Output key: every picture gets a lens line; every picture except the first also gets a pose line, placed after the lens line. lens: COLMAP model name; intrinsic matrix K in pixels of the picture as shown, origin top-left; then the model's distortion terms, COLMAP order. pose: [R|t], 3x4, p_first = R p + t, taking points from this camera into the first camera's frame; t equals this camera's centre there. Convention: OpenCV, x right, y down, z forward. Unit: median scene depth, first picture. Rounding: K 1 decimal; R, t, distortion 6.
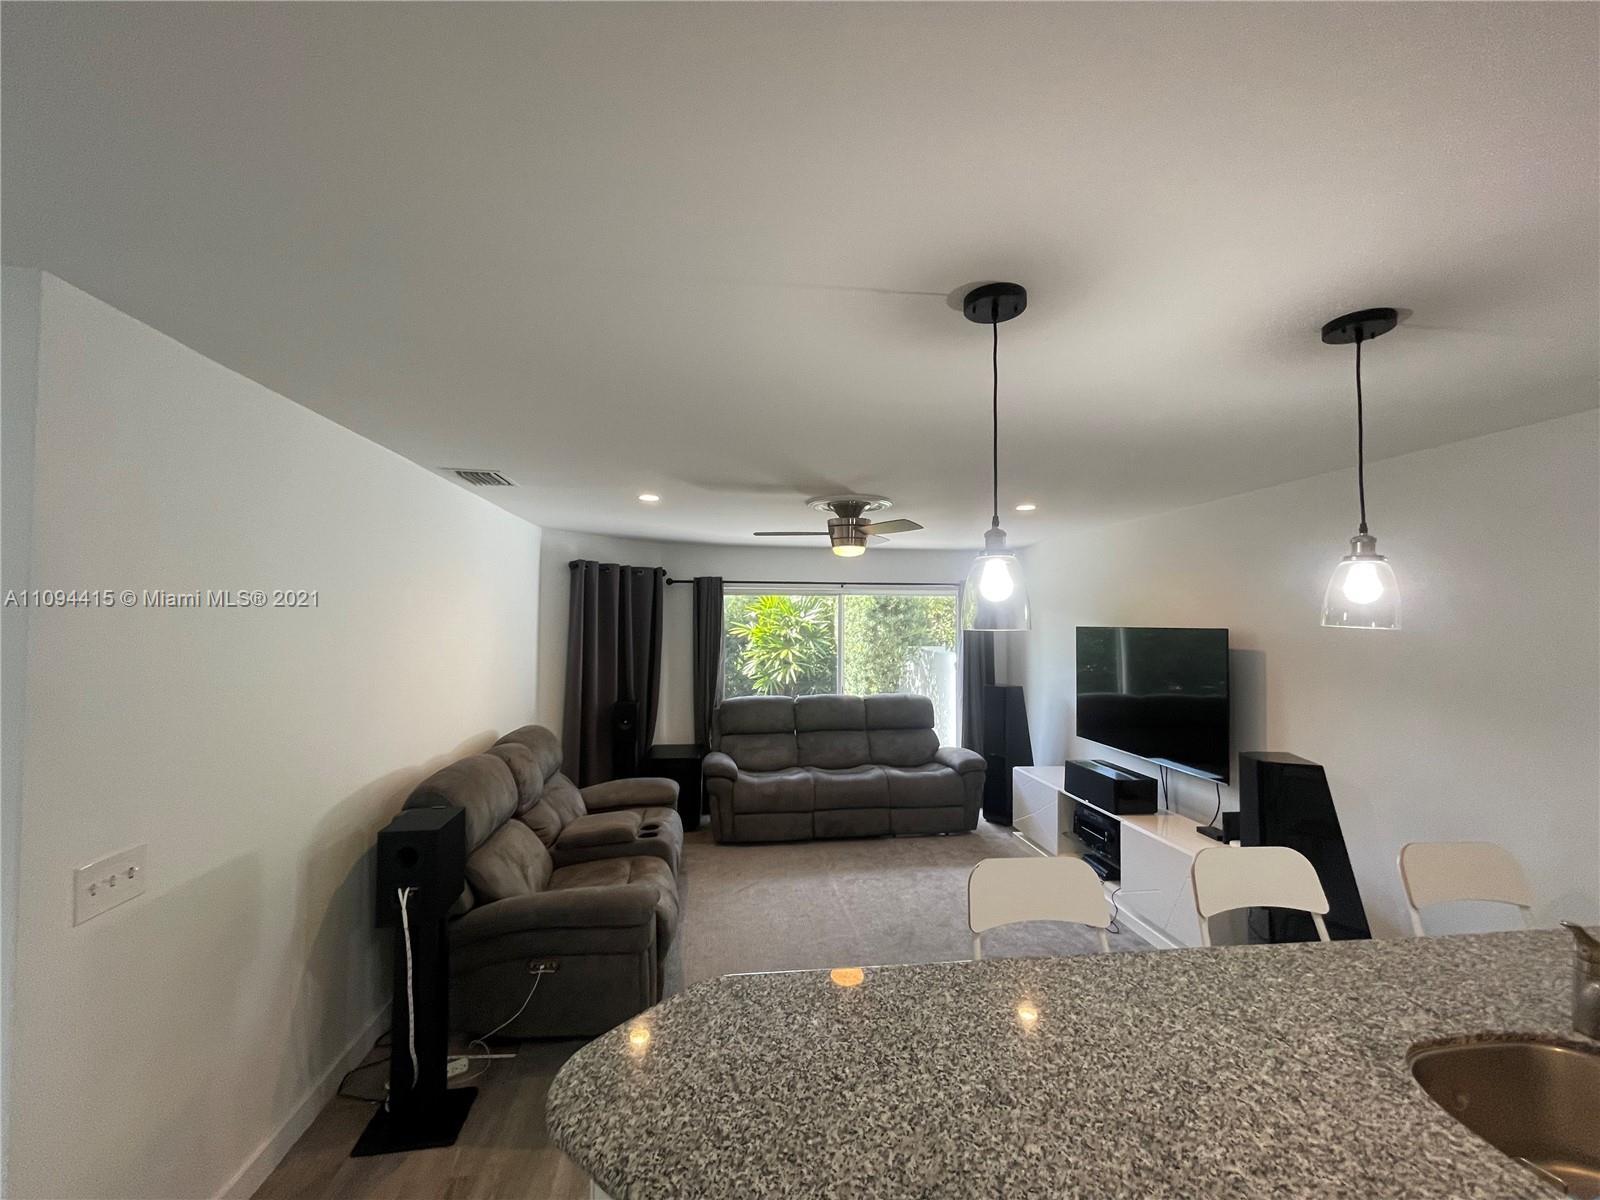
lens RADIAL K [[645.9, 0, 791.0], [0, 645.9, 598.9], [0, 0, 1]] dist [-0.002223, -0.000275]
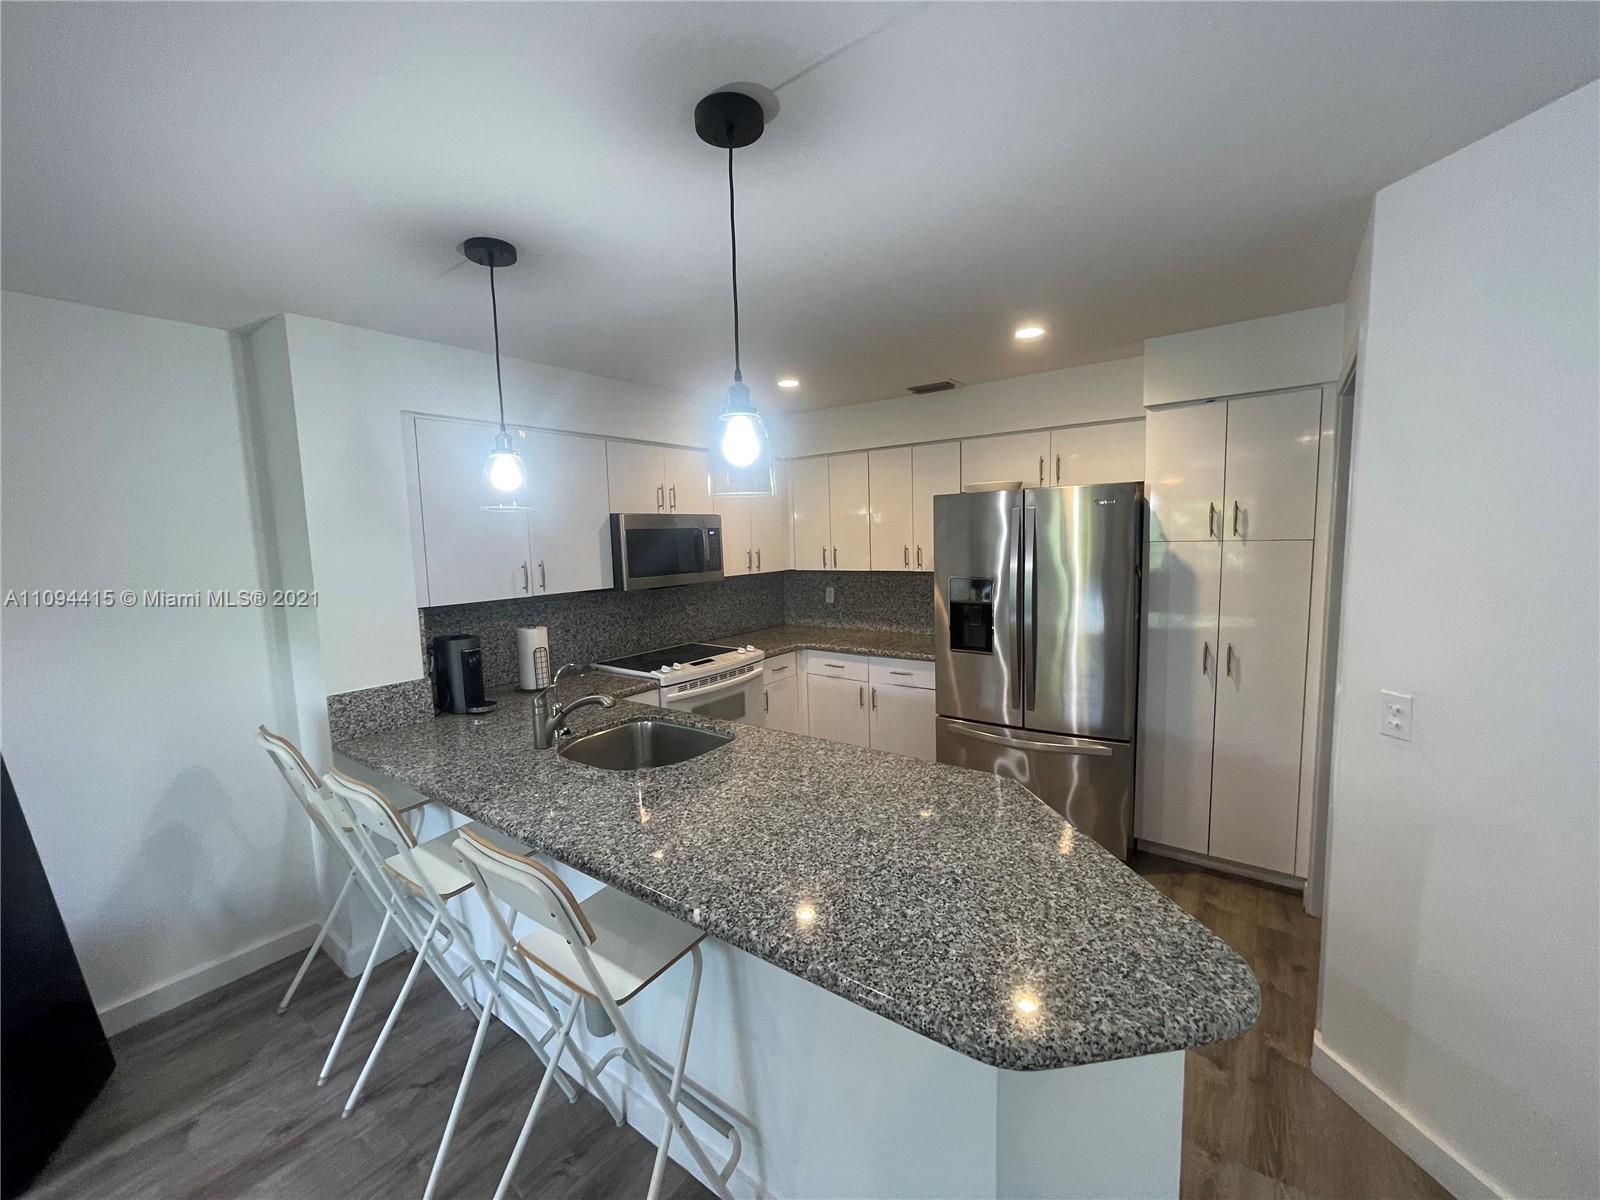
lens RADIAL K [[645.9, 0, 791.0], [0, 645.9, 598.9], [0, 0, 1]] dist [-0.002223, -0.000275]
pose [[-0.723195, -0.057746, 0.688225, -0.141639], [0.000773, 0.996430, 0.084418, 0.042729], [-0.690643, 0.061583, -0.720569, 0.592405]]
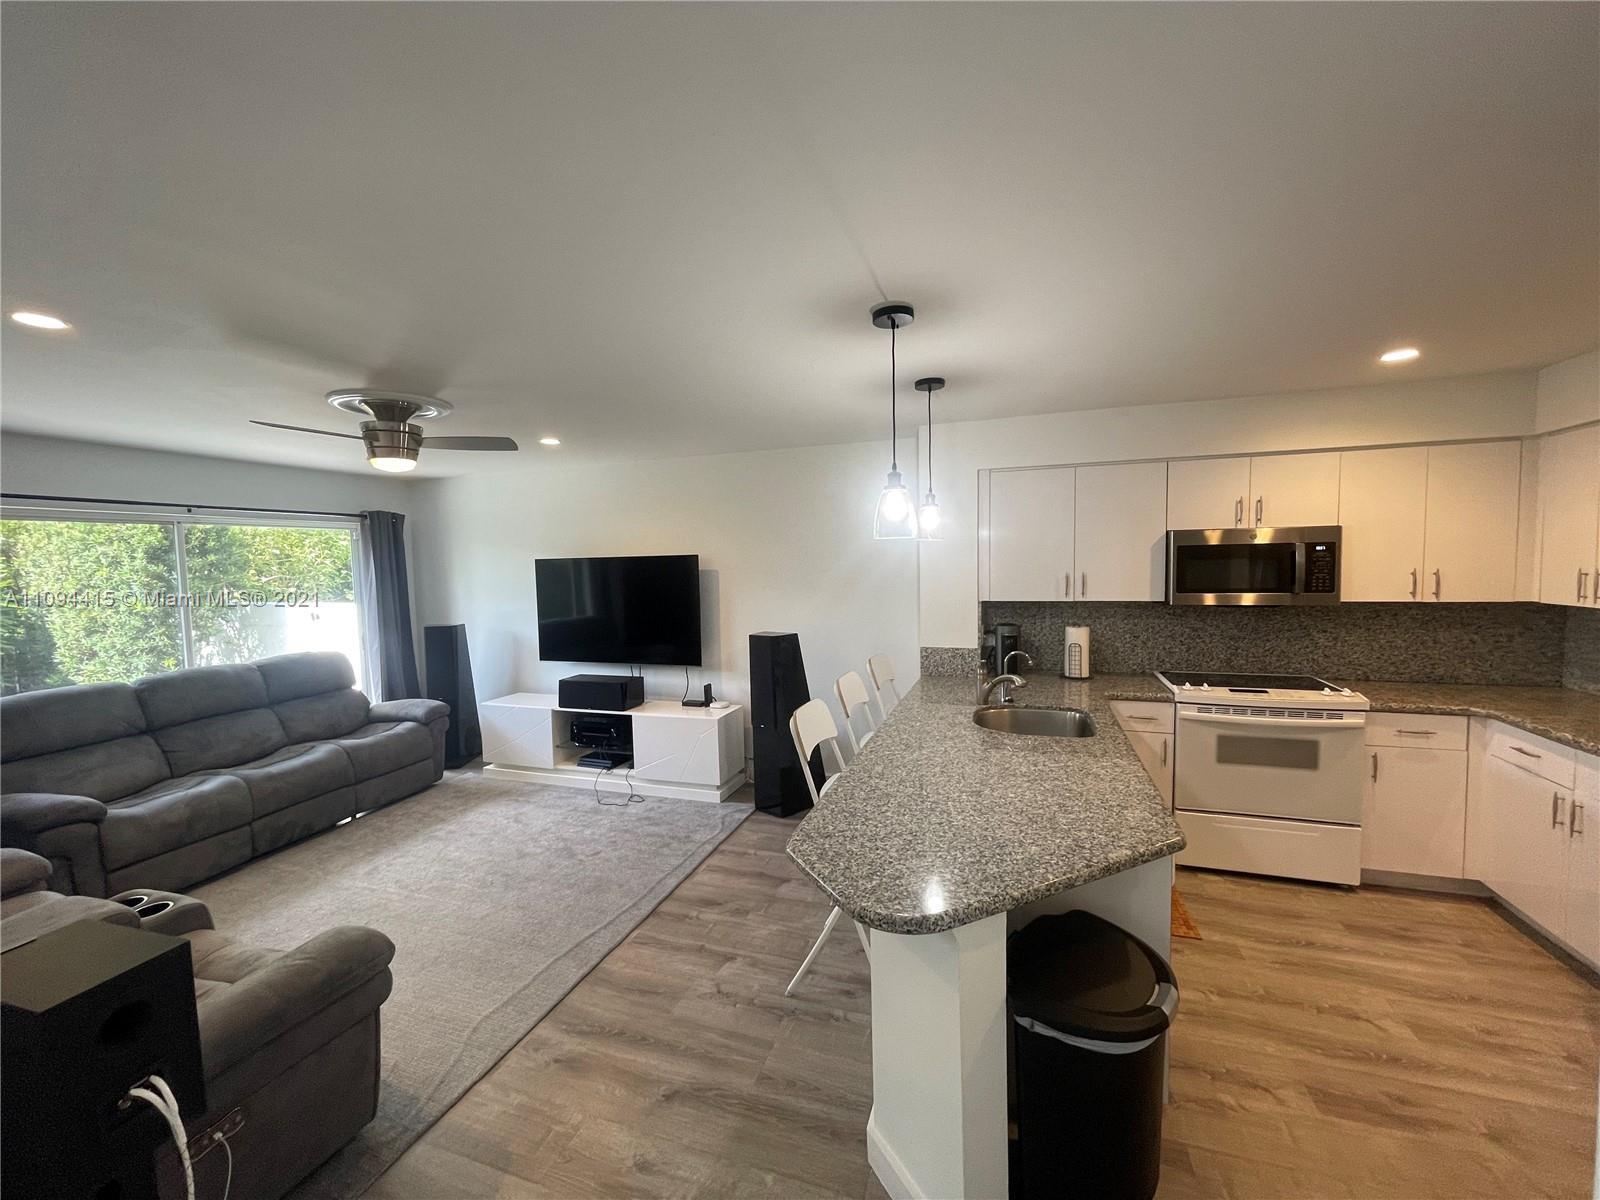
lens RADIAL K [[642.8, 0, 794.0], [0, 642.8, 606.9], [0, 0, 1]] dist [0.000529, -0.000012]
pose [[0.438387, -0.084989, 0.894759, -0.420846], [-0.003442, 0.995353, 0.096230, 0.022799], [-0.898780, -0.045265, 0.436057, 0.196750]]
